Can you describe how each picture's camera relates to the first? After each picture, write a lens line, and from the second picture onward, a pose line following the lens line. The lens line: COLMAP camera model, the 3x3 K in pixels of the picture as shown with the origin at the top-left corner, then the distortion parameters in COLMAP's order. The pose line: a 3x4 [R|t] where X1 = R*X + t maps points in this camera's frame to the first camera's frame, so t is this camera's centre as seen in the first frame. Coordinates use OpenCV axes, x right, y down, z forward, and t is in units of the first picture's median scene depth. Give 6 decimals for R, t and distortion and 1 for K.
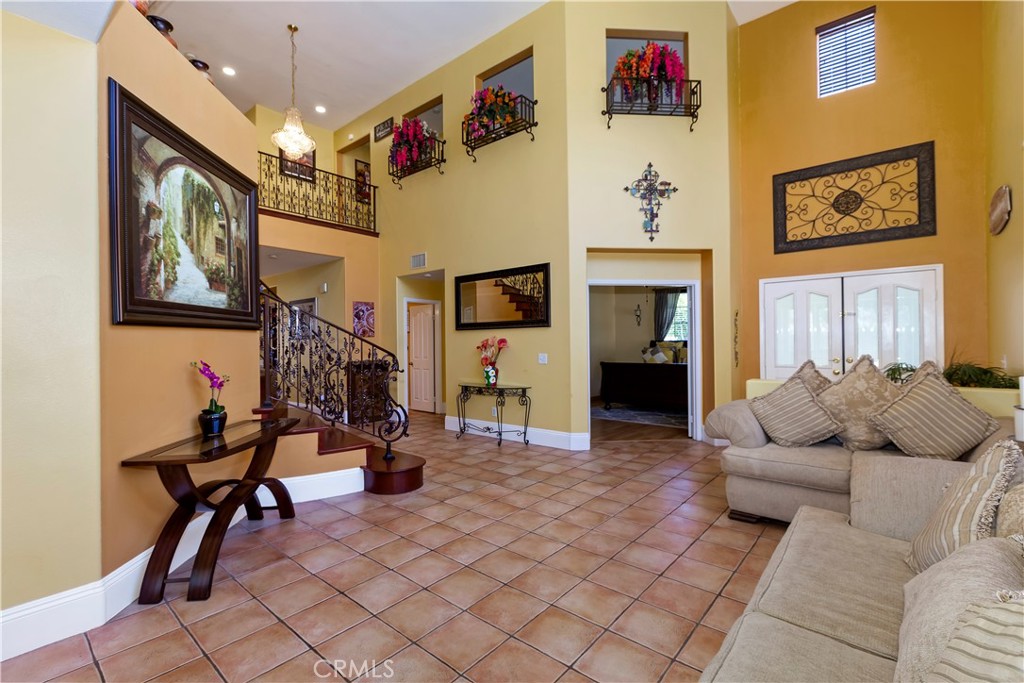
lens RADIAL K [[456.5, 0, 503.3], [0, 456.5, 341.5], [0, 0, 1]] dist [0.002036, 0.002091]
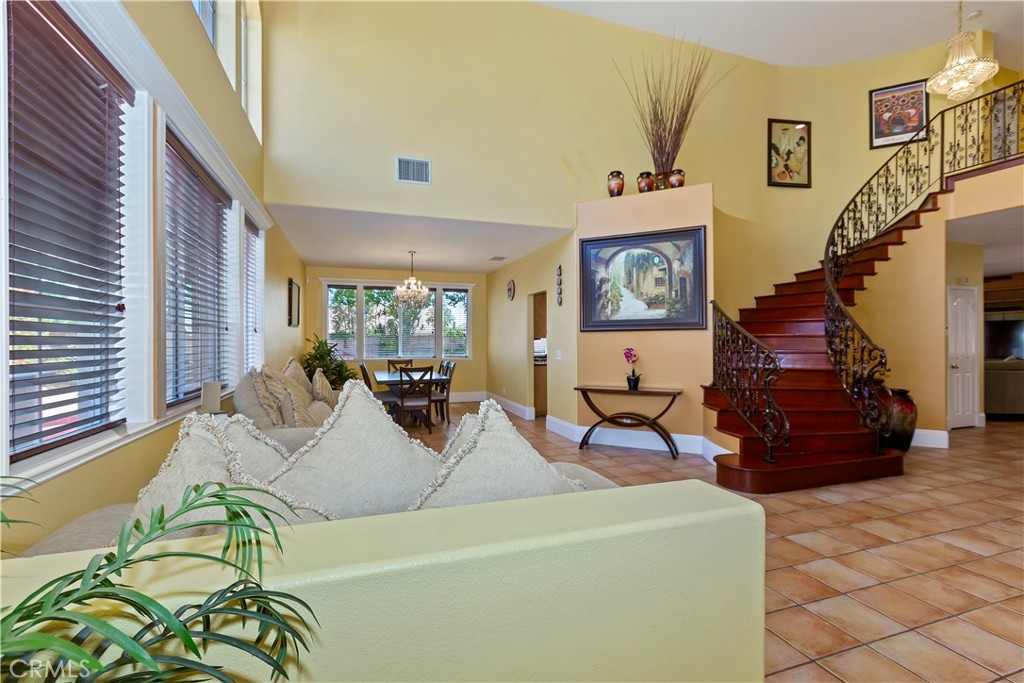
lens RADIAL K [[456.5, 0, 511.0], [0, 456.5, 341.2], [0, 0, 1]] dist [0.002036, 0.002091]
pose [[-0.509940, 0.008239, -0.860170, 0.677097], [0.005556, 0.999965, 0.006283, -0.001445], [0.860192, -0.001575, -0.509968, 0.837251]]
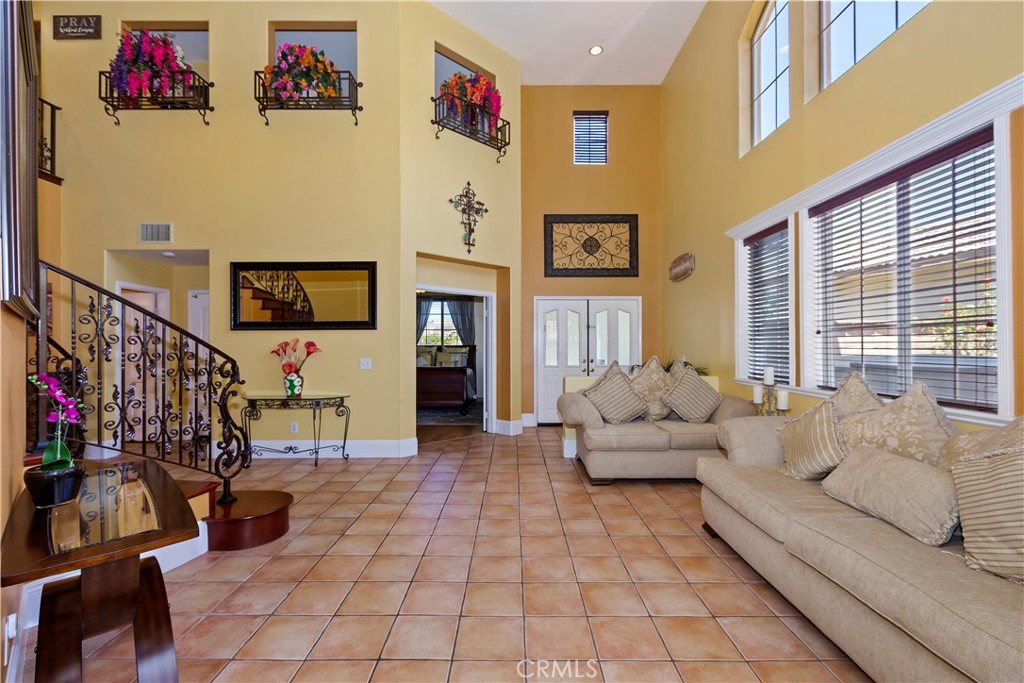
lens RADIAL K [[456.5, 0, 515.4], [0, 456.5, 344.6], [0, 0, 1]] dist [0.002036, 0.002091]
pose [[0.759743, 0.009428, 0.650155, -0.309488], [-0.006206, 0.999954, -0.007249, 0.003825], [-0.650194, 0.001472, 0.759767, 0.109060]]
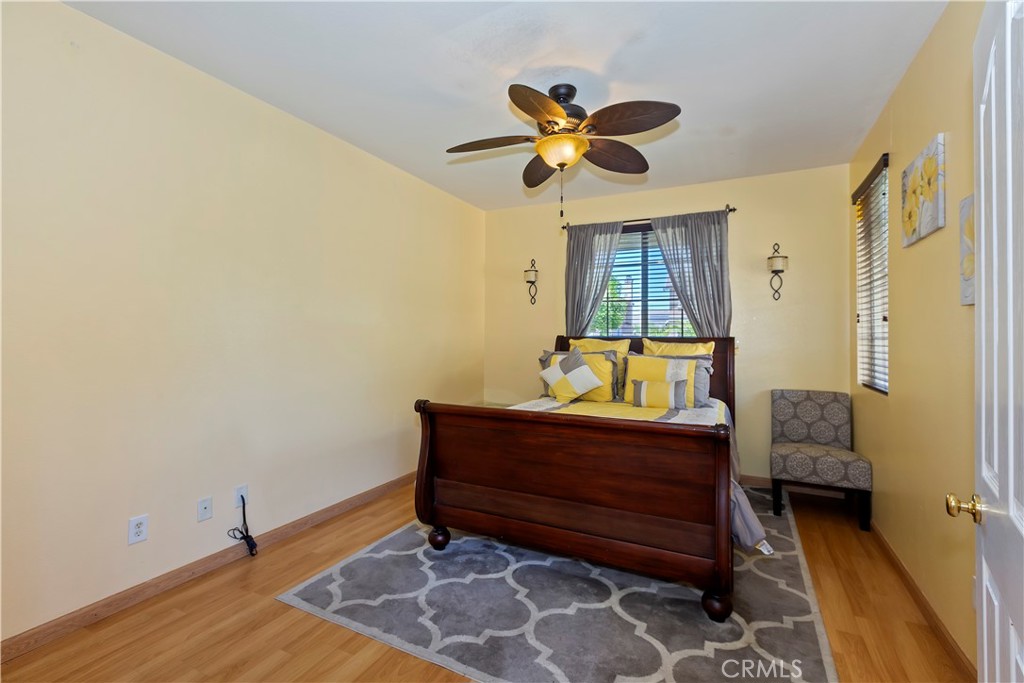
lens RADIAL K [[456.5, 0, 513.0], [0, 456.5, 334.4], [0, 0, 1]] dist [0.002036, 0.002091]
pose [[0.968793, 0.019184, 0.247130, 0.325963], [-0.018582, 0.999816, -0.004770, -0.000942], [-0.247176, 0.000029, 0.968971, 1.112867]]
